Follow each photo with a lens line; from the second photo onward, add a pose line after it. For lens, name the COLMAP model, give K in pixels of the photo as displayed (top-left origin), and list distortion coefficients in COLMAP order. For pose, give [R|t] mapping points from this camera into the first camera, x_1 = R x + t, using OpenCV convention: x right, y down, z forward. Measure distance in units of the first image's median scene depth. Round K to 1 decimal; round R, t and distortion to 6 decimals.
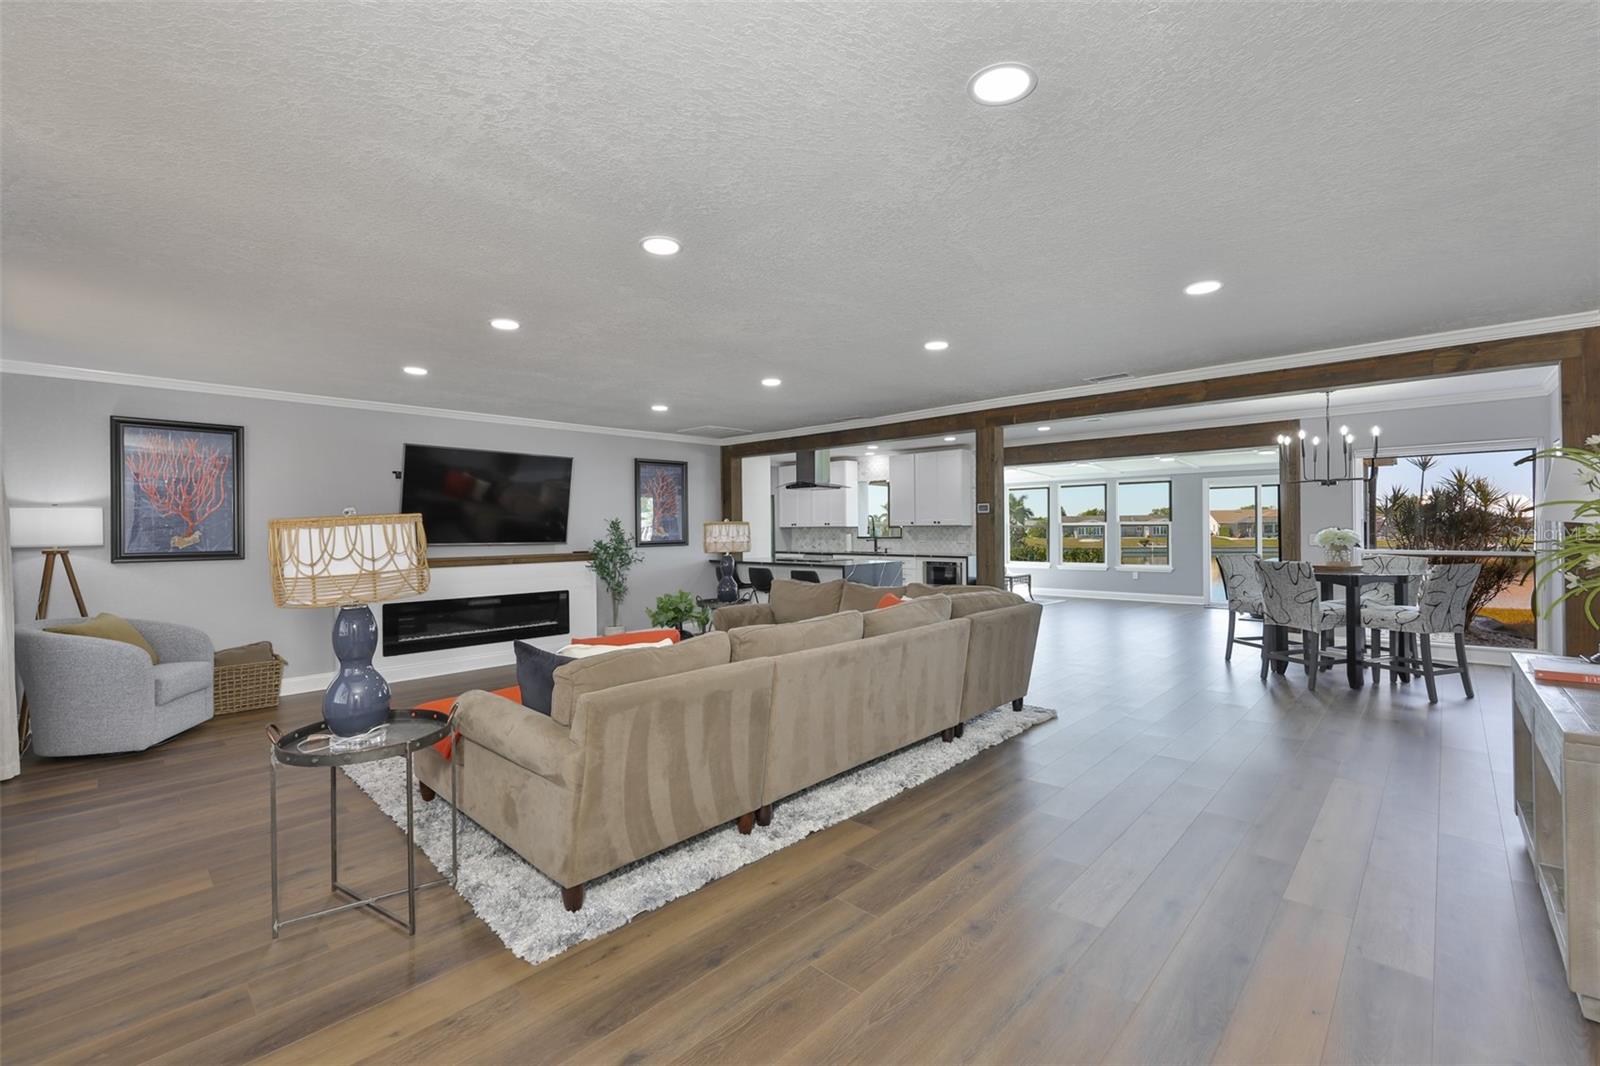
lens RADIAL K [[660.1, 0, 799.1], [0, 660.1, 525.9], [0, 0, 1]] dist [-0.001900, -0.000142]
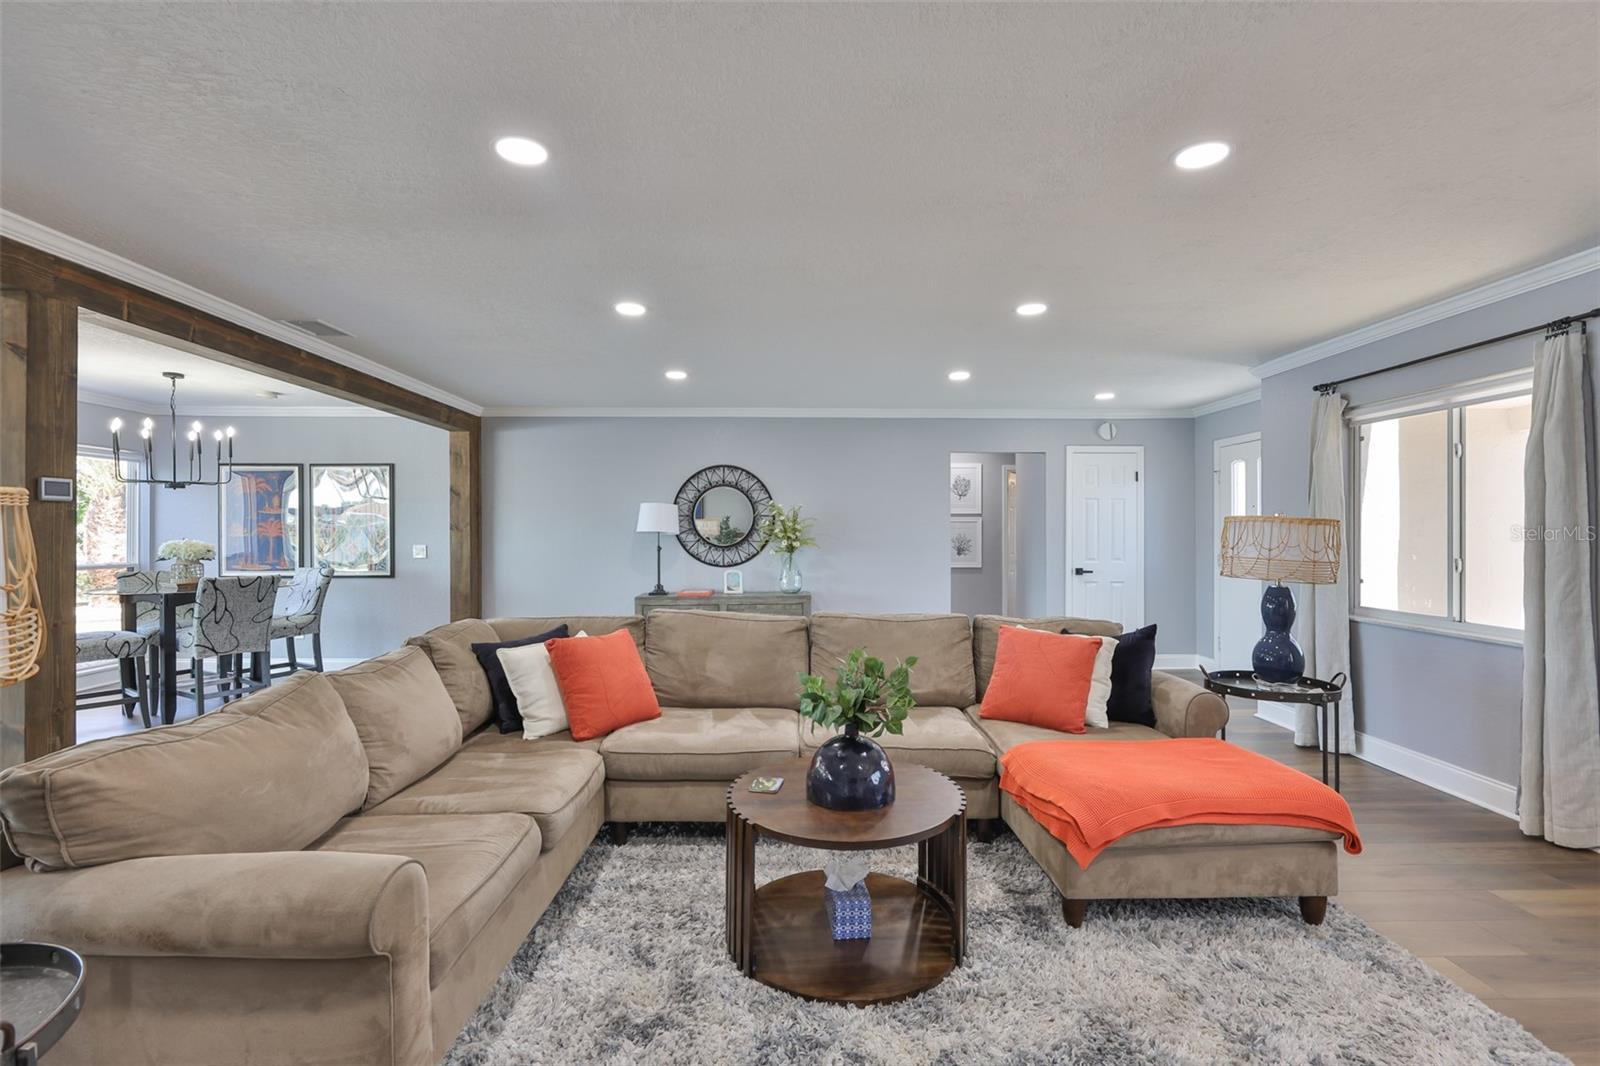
lens RADIAL K [[697.6, 0, 800.0], [0, 697.6, 533.0], [0, 0, 1]] dist [-0.004589, -0.000353]
pose [[-0.693315, 0.010164, 0.720563, -0.315326], [0.005694, 0.999947, -0.008627, 0.006621], [-0.720612, -0.001879, -0.693336, 0.851347]]
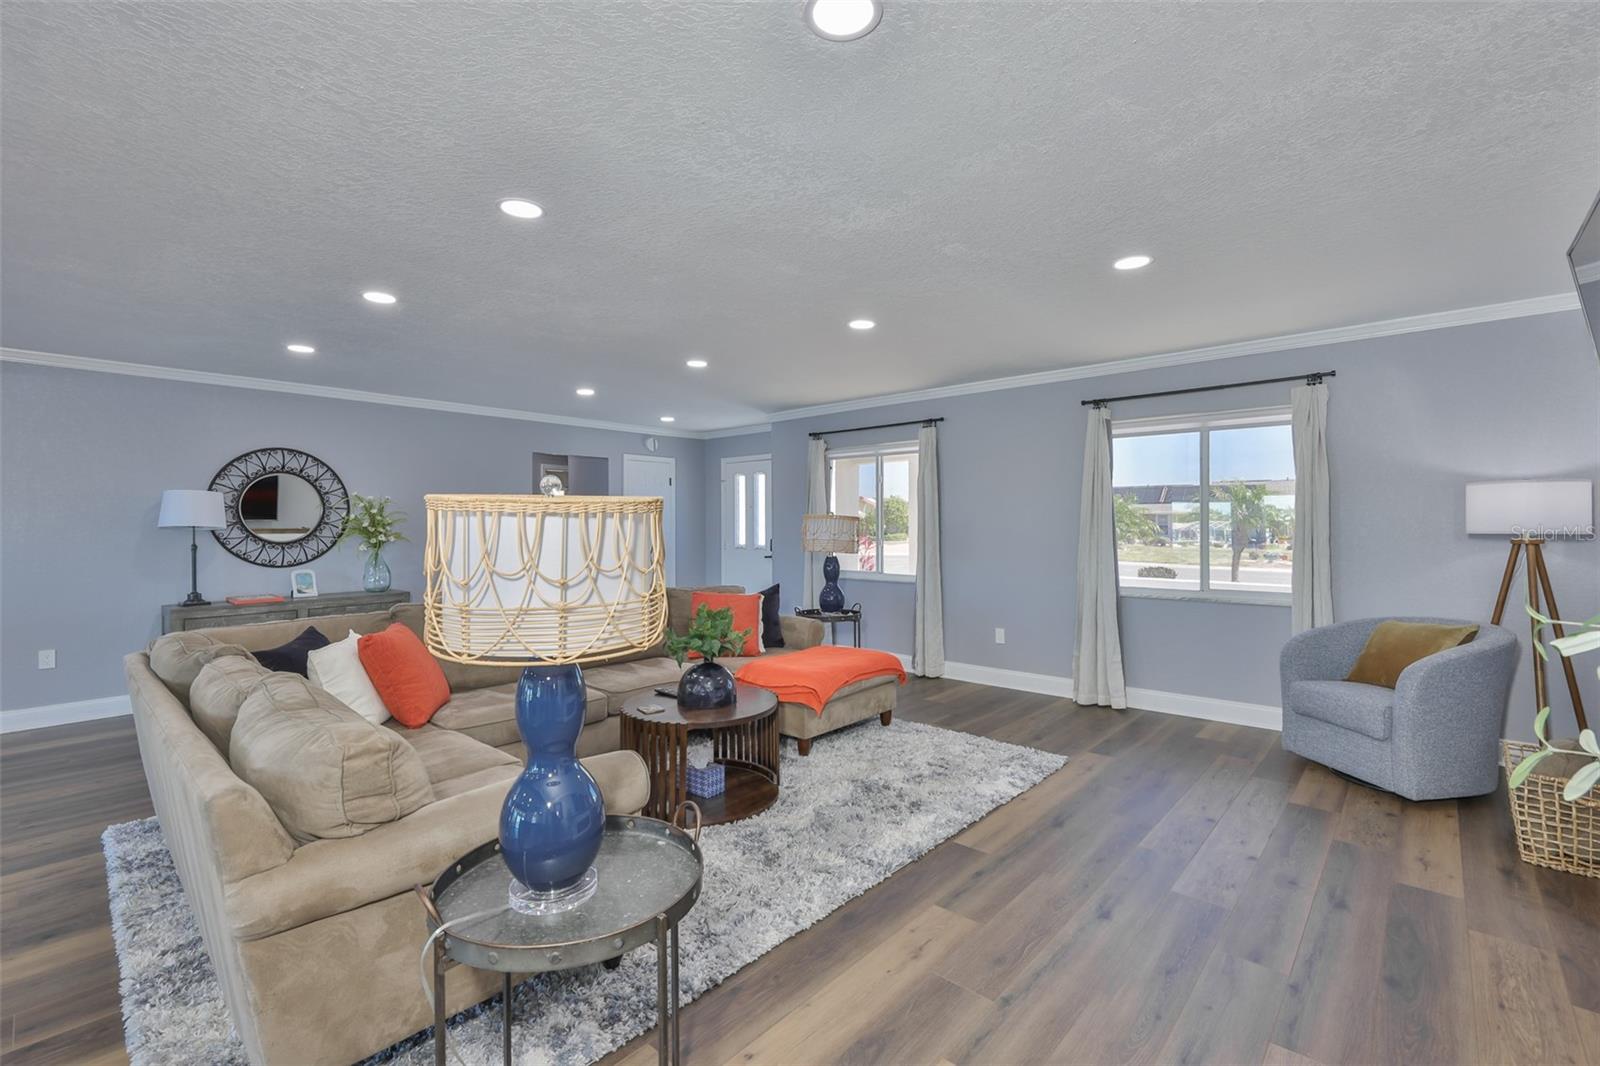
lens RADIAL K [[698.0, 0, 815.3], [0, 698.0, 528.8], [0, 0, 1]] dist [-0.008384, -0.000173]
pose [[-0.999372, 0.015183, -0.032011, -0.154824], [0.015078, 0.999880, 0.003528, 0.005843], [0.032061, 0.003043, -0.999481, 1.096360]]
